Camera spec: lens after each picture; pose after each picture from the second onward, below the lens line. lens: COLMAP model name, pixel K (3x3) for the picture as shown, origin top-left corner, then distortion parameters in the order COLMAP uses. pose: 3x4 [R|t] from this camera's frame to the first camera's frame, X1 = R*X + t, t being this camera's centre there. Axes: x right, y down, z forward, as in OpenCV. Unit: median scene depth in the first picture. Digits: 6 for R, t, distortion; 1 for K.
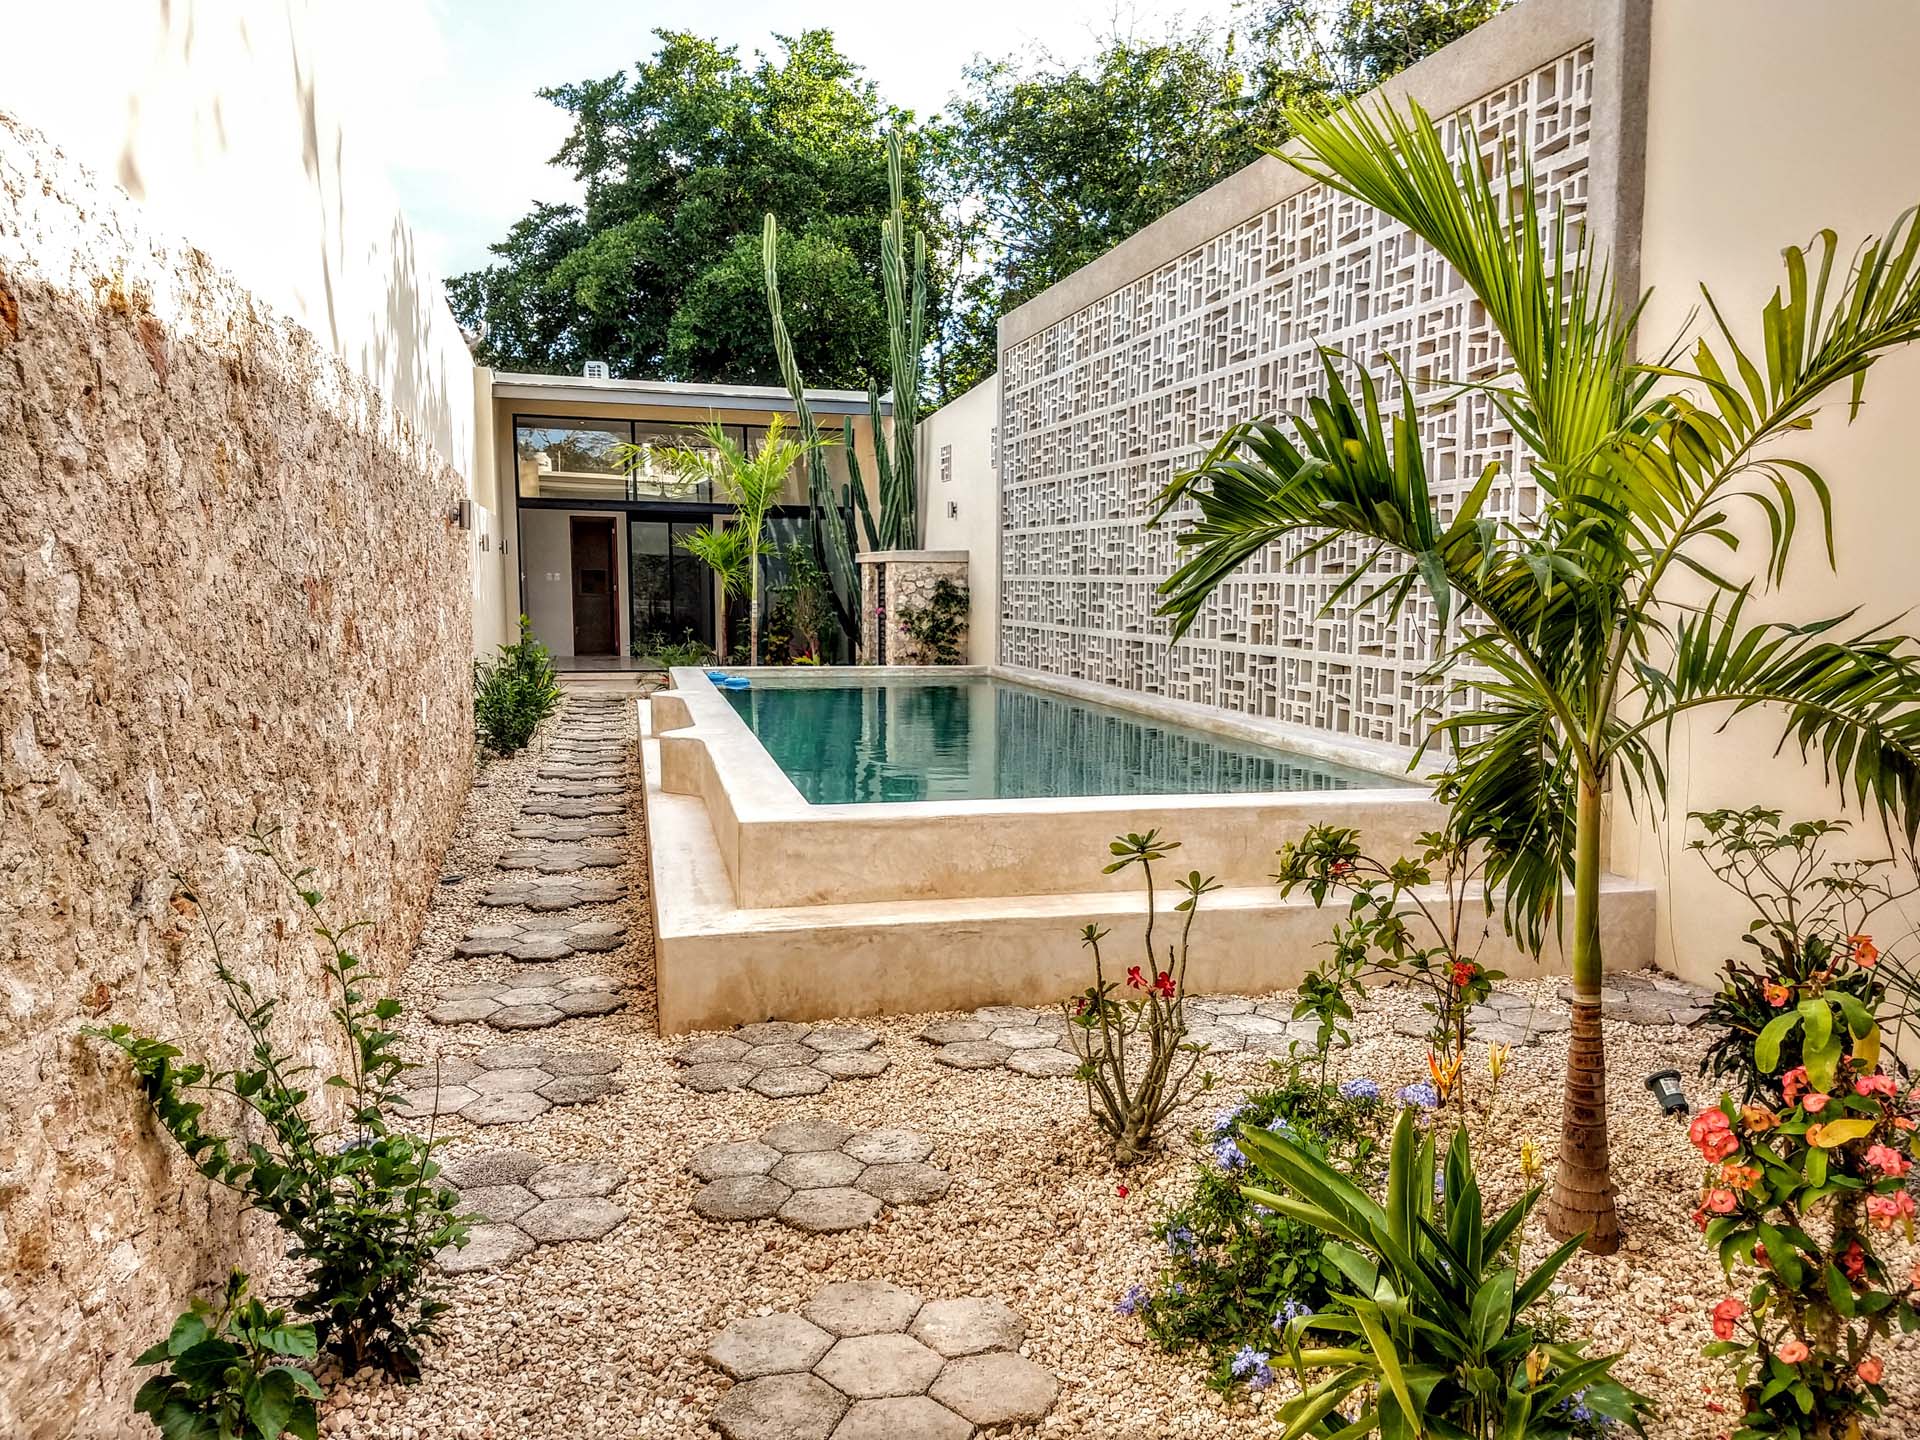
lens RADIAL K [[1524.9, 0, 980.0], [0, 1524.9, 719.3], [0, 0, 1]] dist [0.232416, -0.427897]
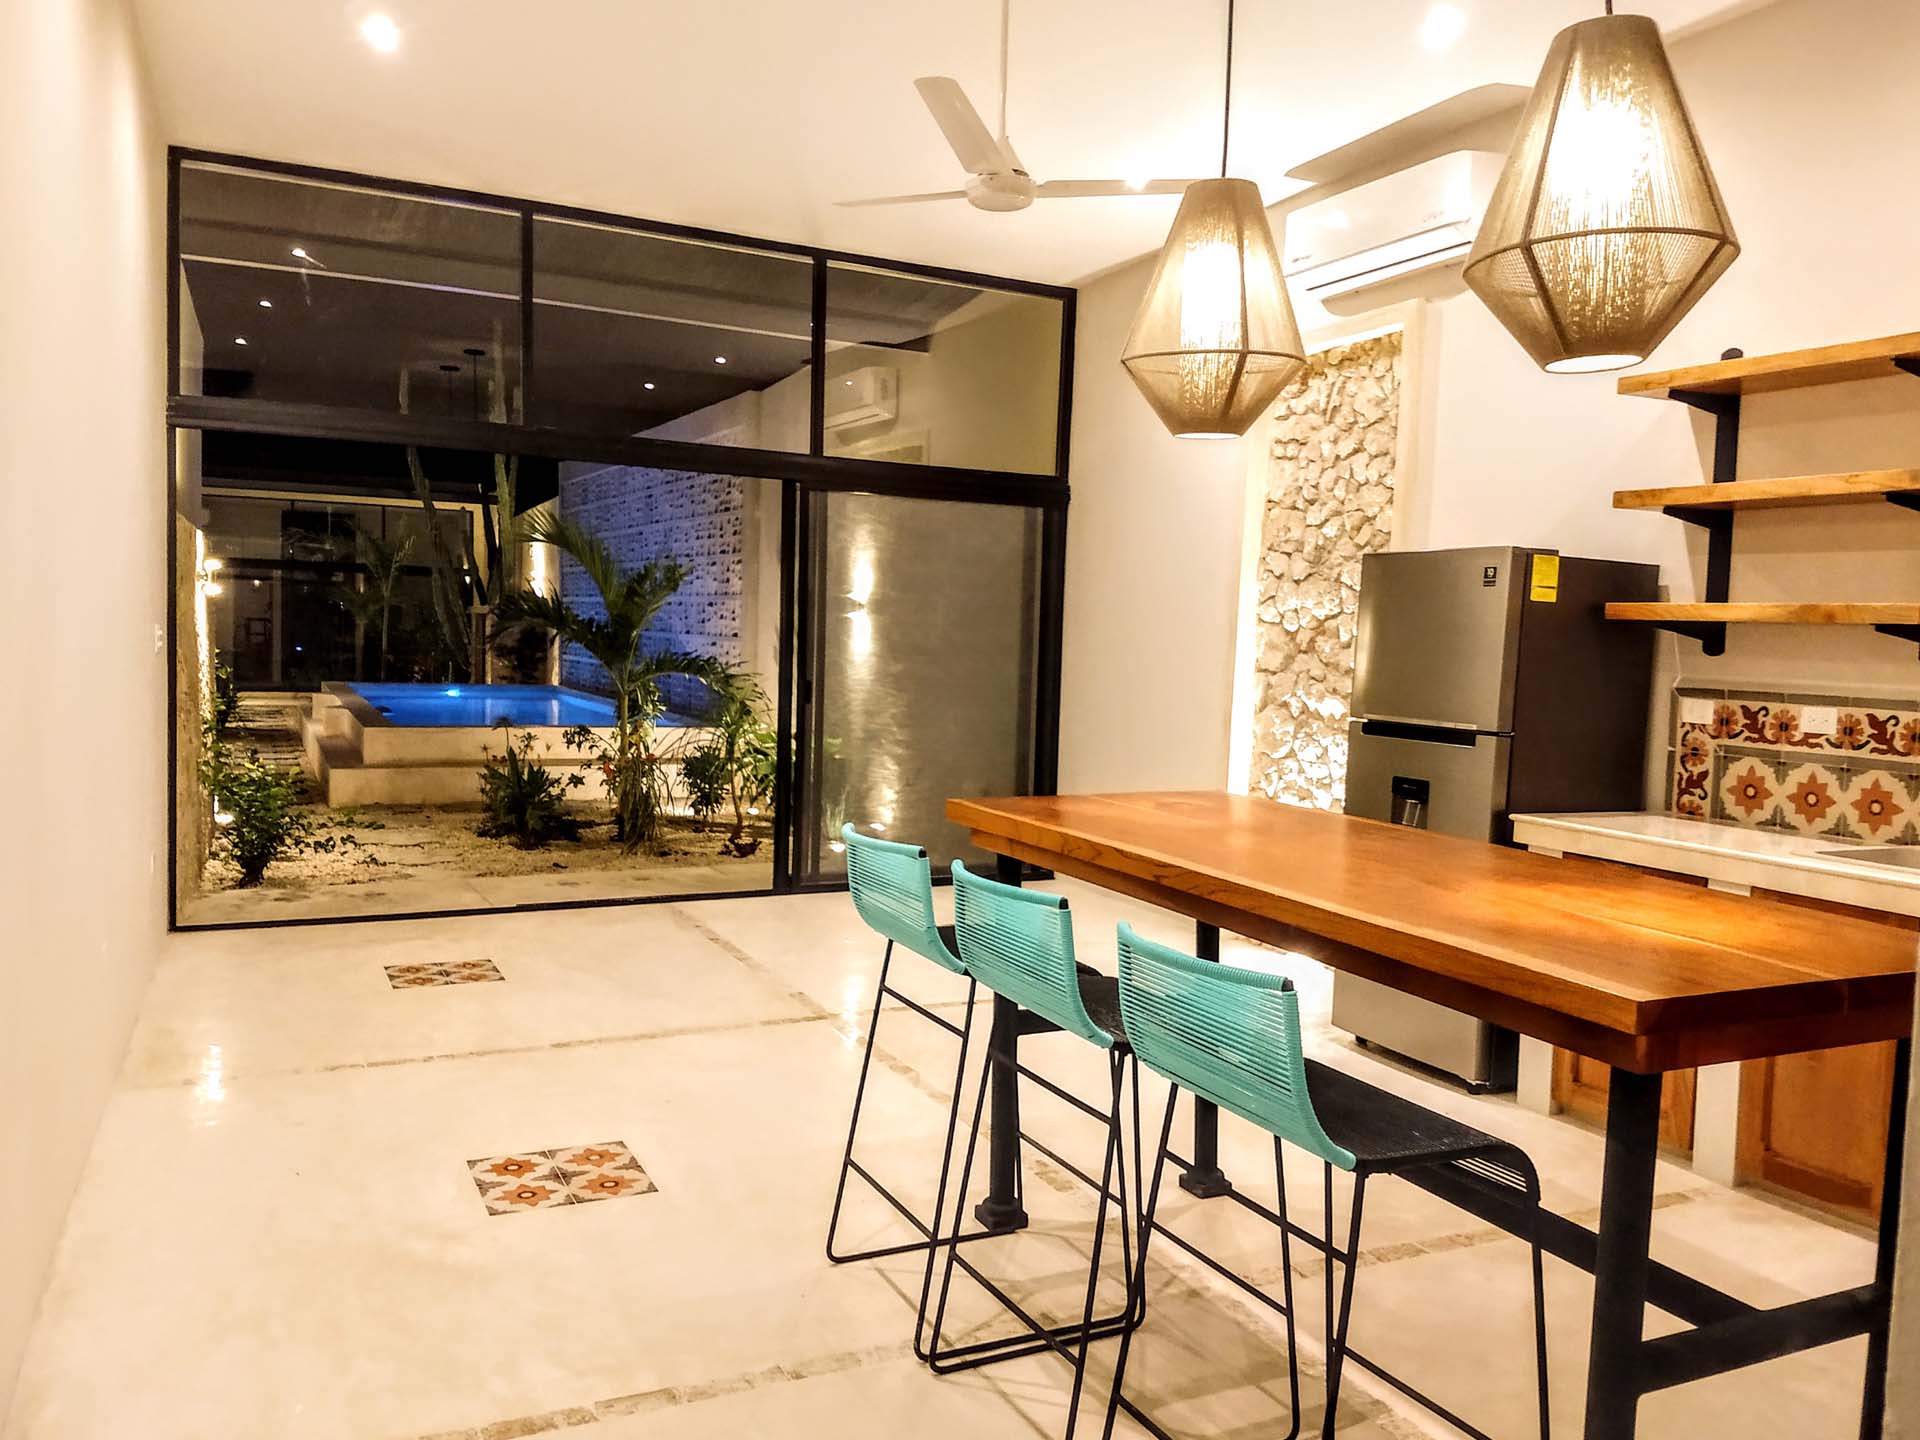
lens RADIAL K [[1524.9, 0, 980.0], [0, 1524.9, 719.3], [0, 0, 1]] dist [0.232416, -0.427897]
pose [[0.979189, 0.018504, 0.202105, 0.134906], [-0.012430, 0.999433, -0.031283, 0.051058], [-0.202569, 0.028120, 0.978864, -0.721649]]
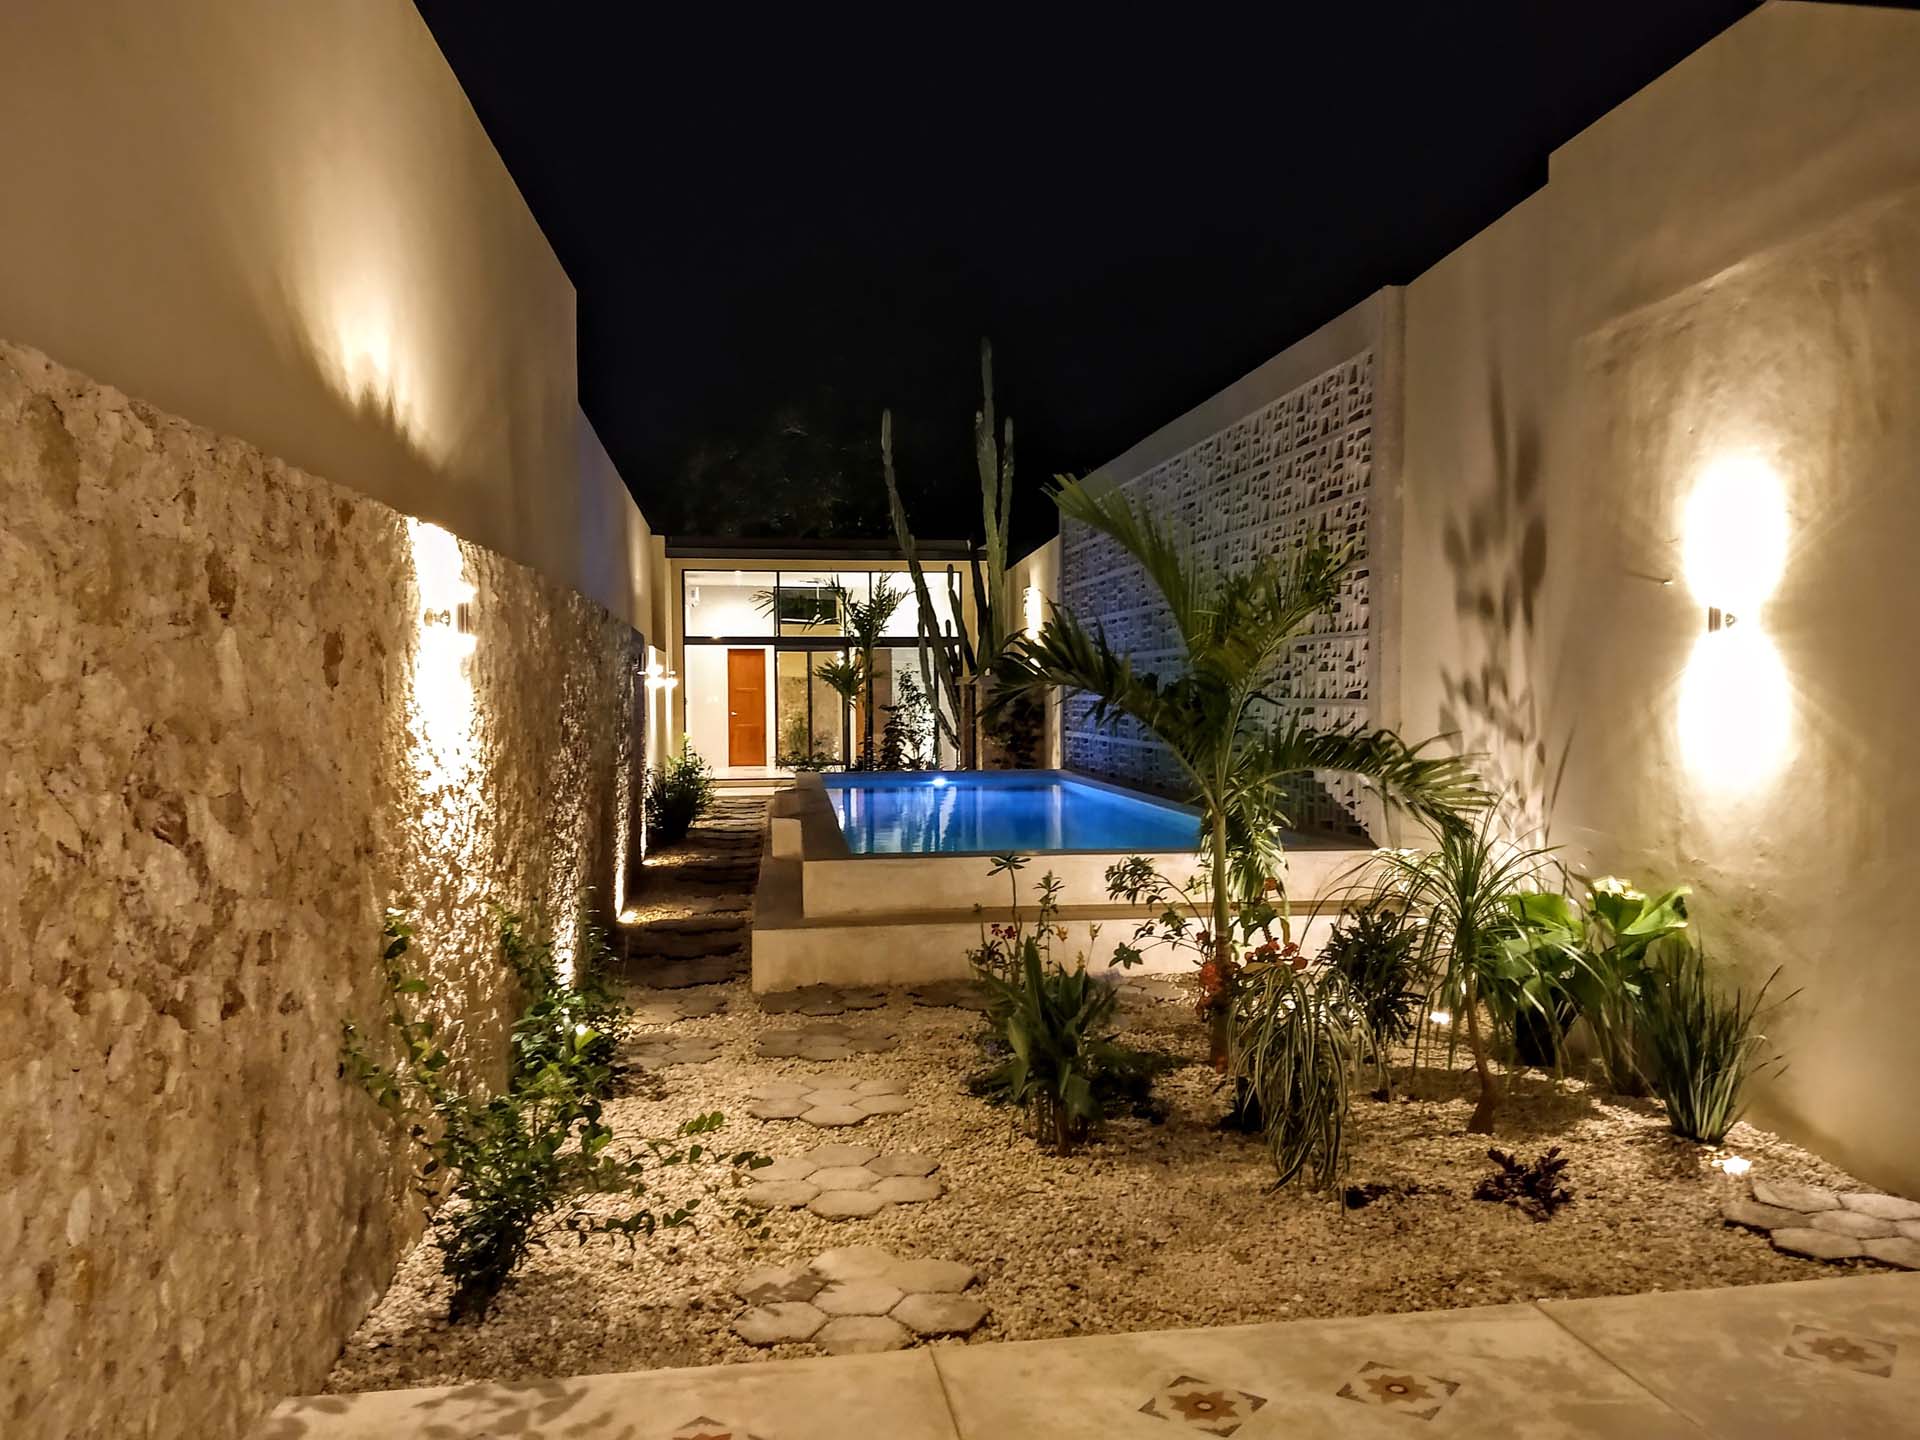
lens RADIAL K [[1524.9, 0, 980.0], [0, 1524.9, 719.3], [0, 0, 1]] dist [0.232416, -0.427897]
pose [[0.994811, -0.002402, -0.101715, 0.085365], [-0.004942, 0.997400, -0.071891, 0.015836], [0.101623, 0.072021, 0.992213, -0.261437]]
